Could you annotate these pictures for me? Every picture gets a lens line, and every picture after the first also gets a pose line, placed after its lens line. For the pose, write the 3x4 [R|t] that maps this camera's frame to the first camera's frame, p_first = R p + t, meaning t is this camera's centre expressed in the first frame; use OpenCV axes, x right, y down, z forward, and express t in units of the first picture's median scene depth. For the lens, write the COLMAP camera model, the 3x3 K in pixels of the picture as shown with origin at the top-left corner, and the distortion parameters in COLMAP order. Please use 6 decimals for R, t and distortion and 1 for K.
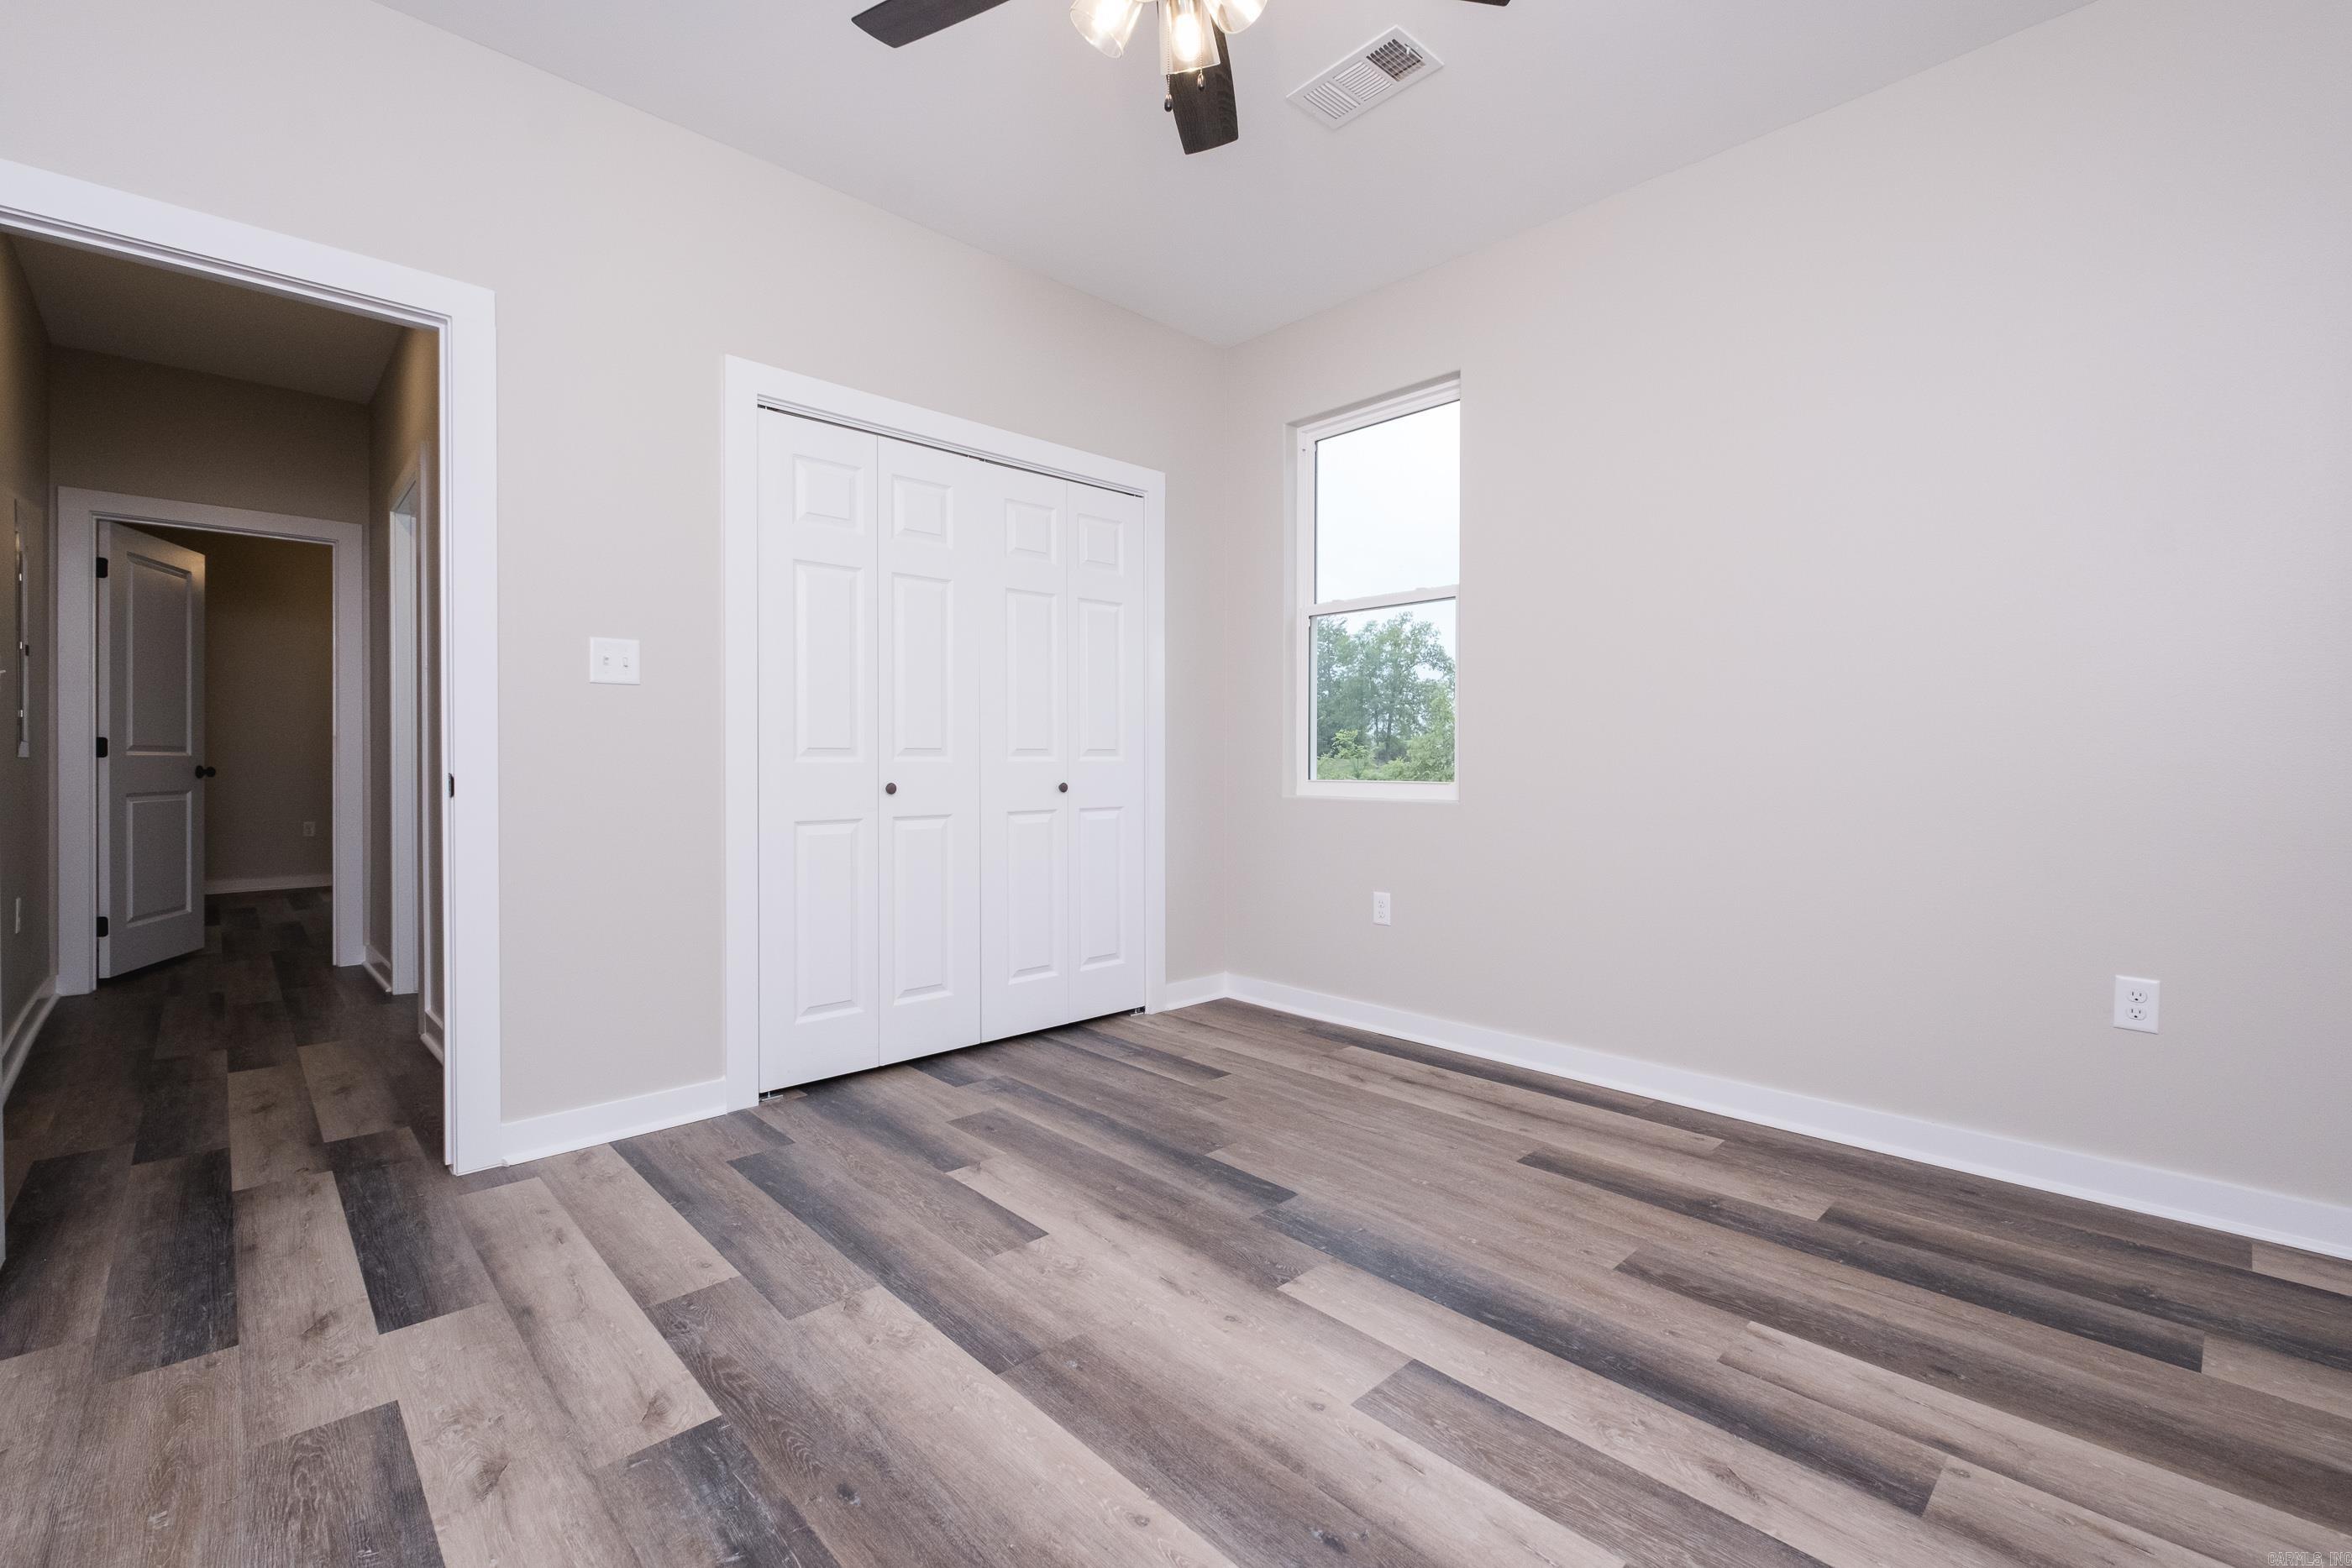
lens RADIAL K [[1020.0, 0, 1190.5], [0, 1020.0, 772.4], [0, 0, 1]] dist [0.005183, -0.004196]
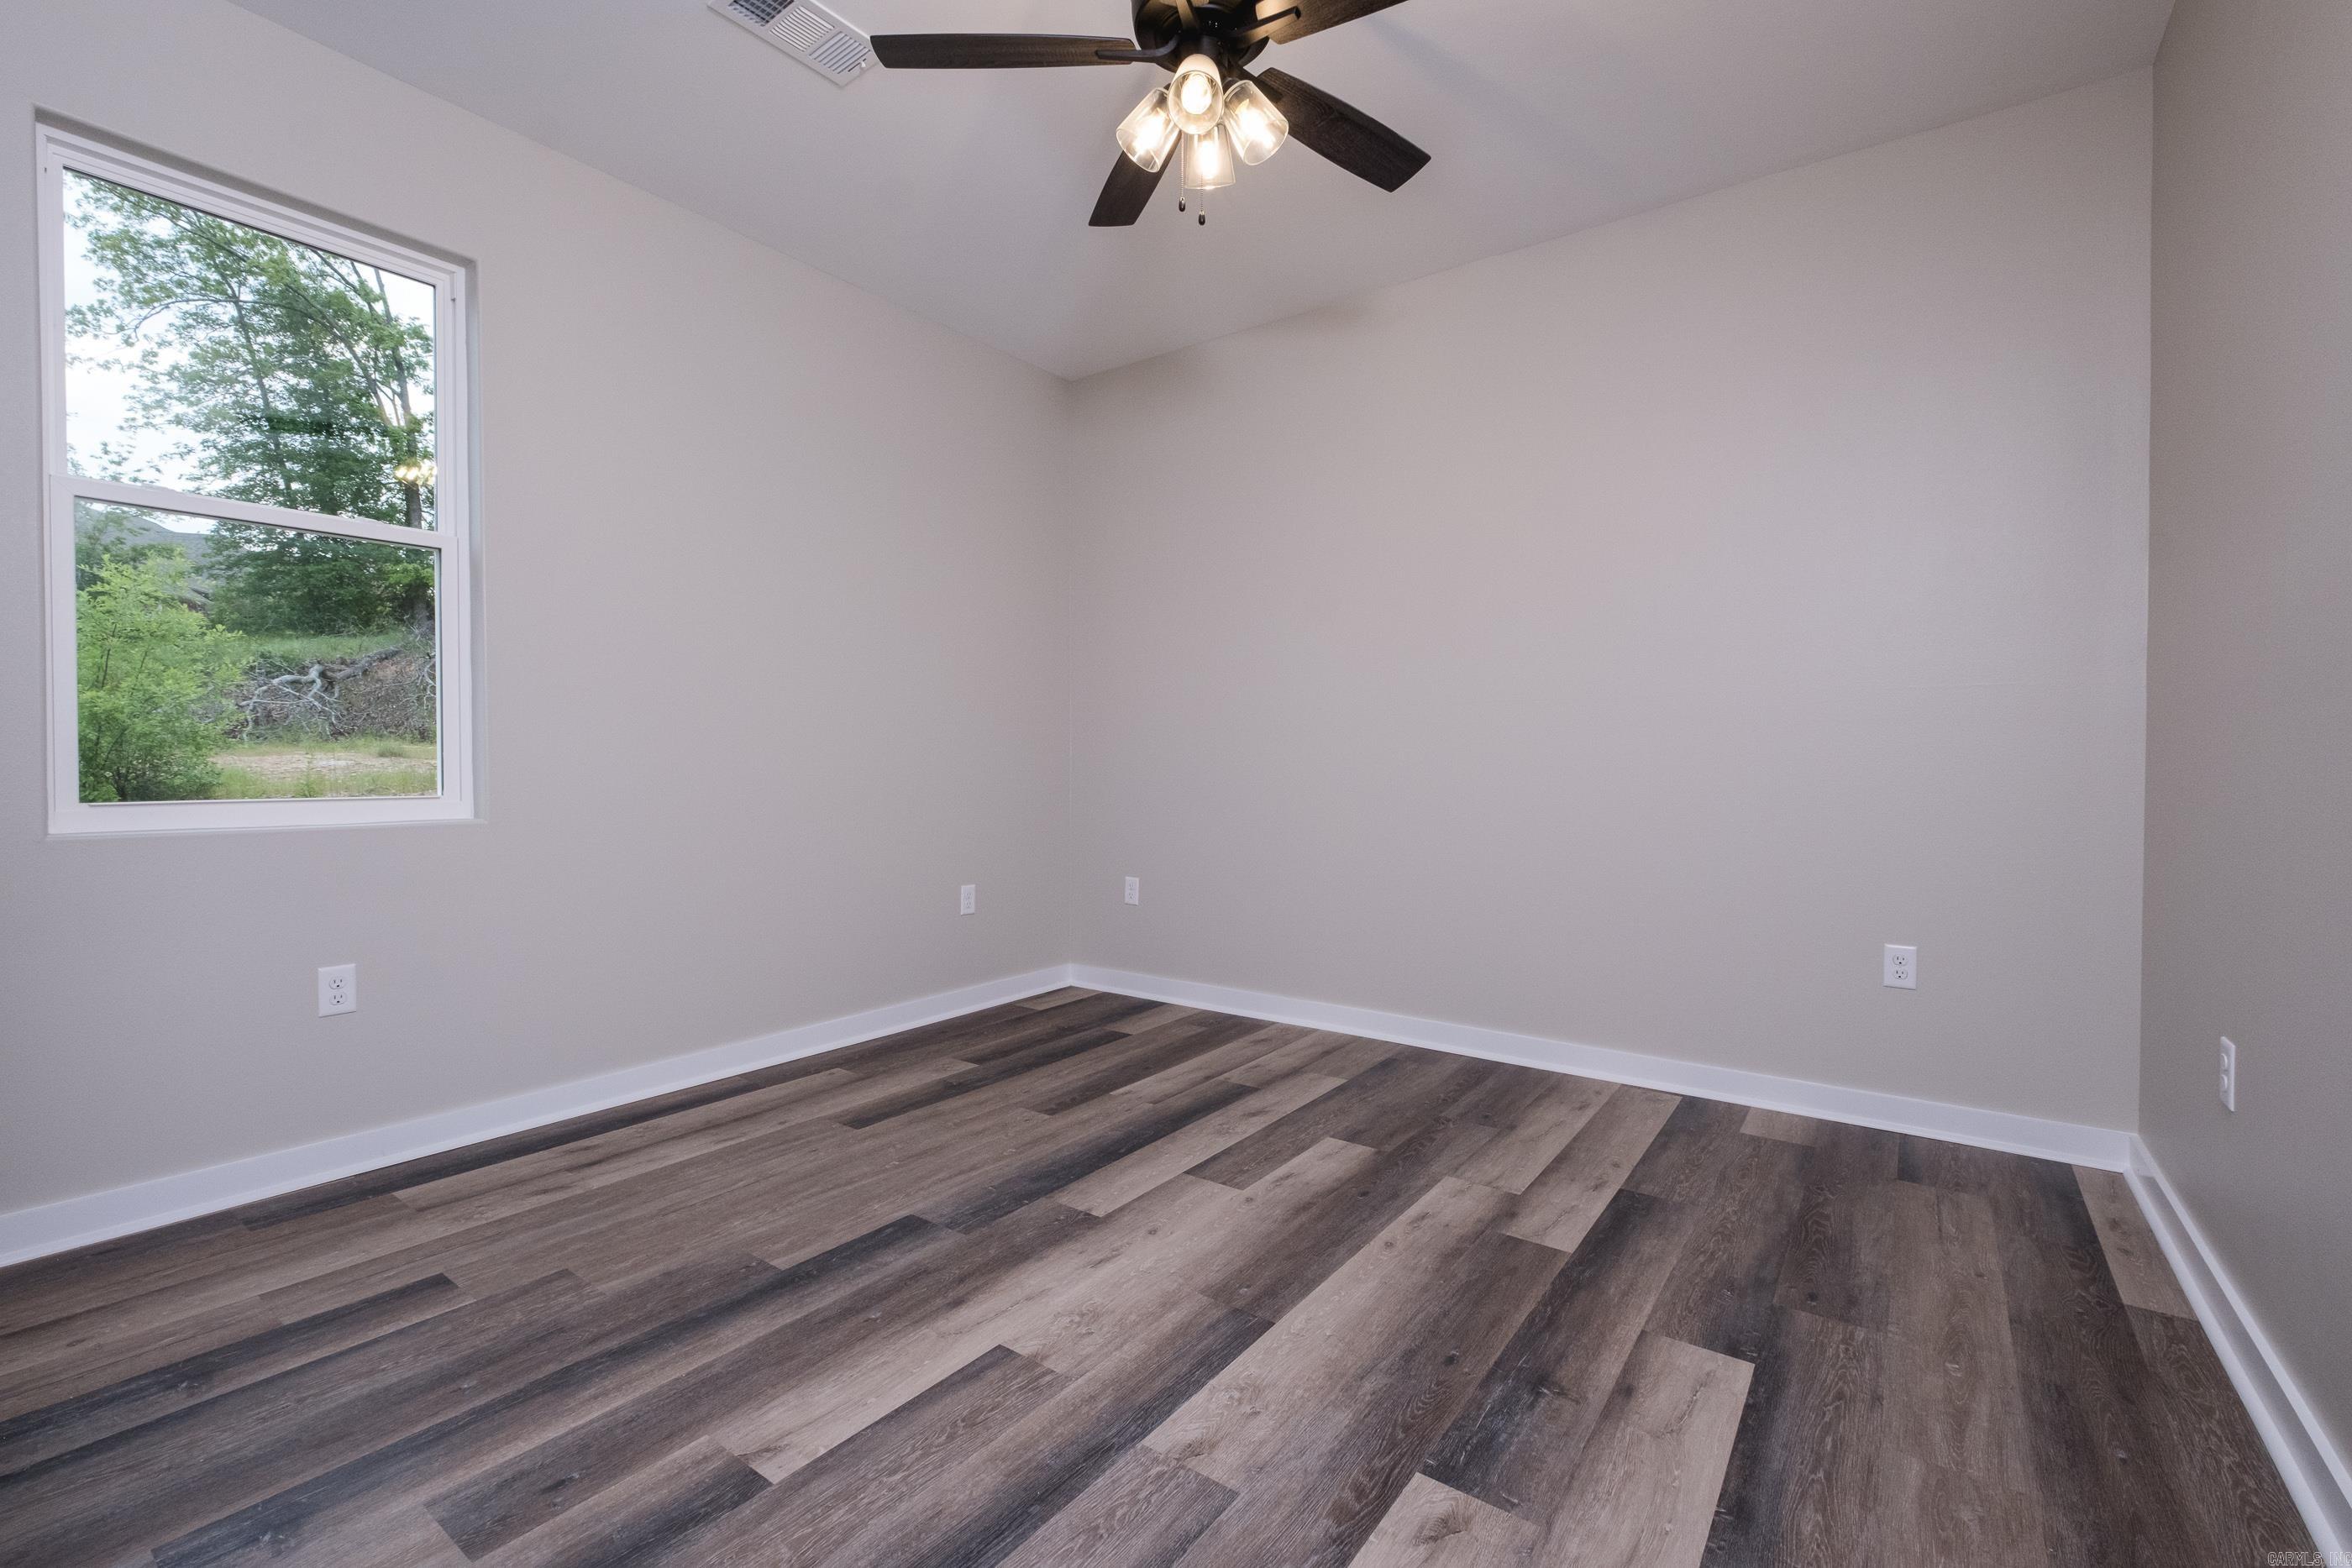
lens RADIAL K [[1020.0, 0, 1185.0], [0, 1020.0, 776.6], [0, 0, 1]] dist [0.005183, -0.004196]
pose [[-0.182888, -0.013243, 0.983045, -0.961067], [0.012021, 0.999804, 0.015705, -0.014223], [-0.983060, 0.014689, -0.182693, 0.993084]]
